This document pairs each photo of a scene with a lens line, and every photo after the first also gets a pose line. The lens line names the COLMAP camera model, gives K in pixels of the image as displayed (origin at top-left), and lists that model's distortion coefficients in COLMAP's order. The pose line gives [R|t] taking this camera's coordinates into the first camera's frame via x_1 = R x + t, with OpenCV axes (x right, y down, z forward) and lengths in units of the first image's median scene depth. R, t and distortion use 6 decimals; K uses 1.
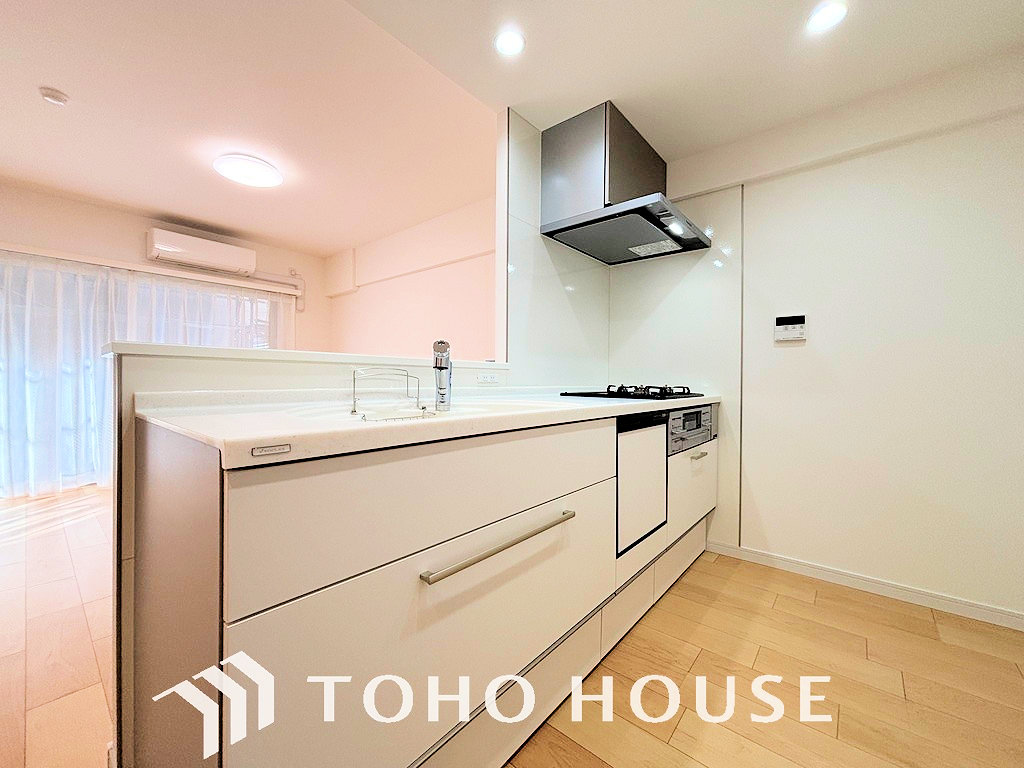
lens RADIAL K [[408.6, 0, 512.0], [0, 408.6, 384.0], [0, 0, 1]] dist [-0.001074, 0.000033]
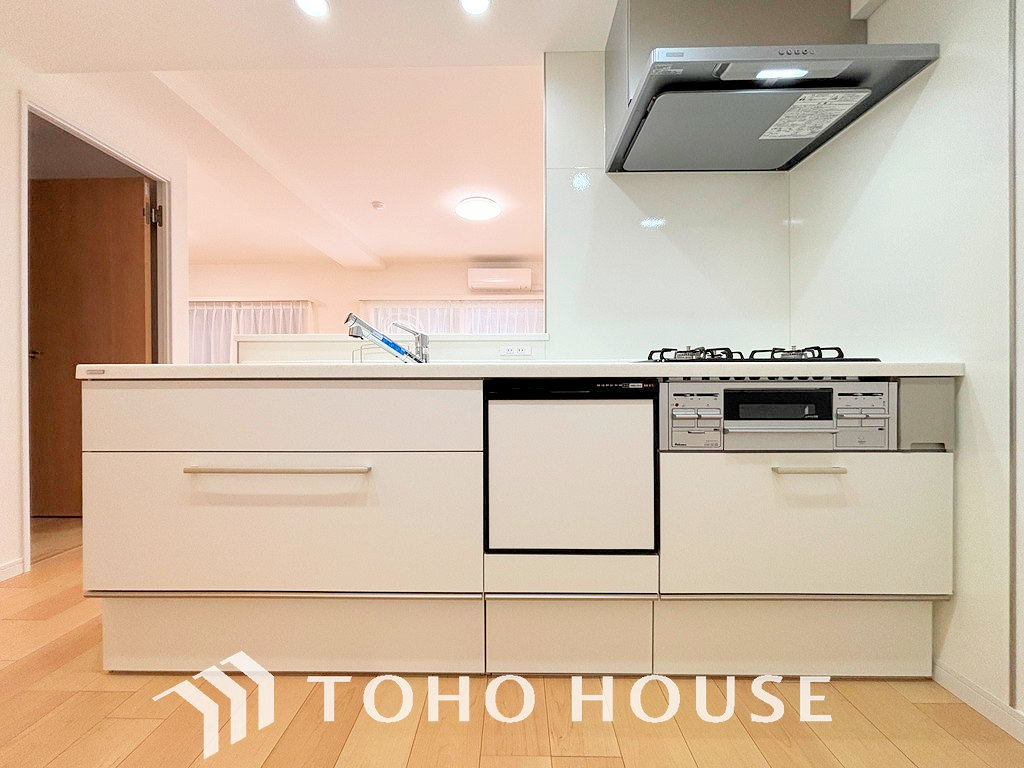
lens RADIAL K [[408.6, 0, 512.0], [0, 408.6, 384.0], [0, 0, 1]] dist [-0.001074, 0.000033]
pose [[0.640289, -0.002870, -0.768129, 0.569849], [0.001966, 0.999996, -0.002098, 0.056306], [0.768132, -0.000167, 0.640292, 0.321071]]
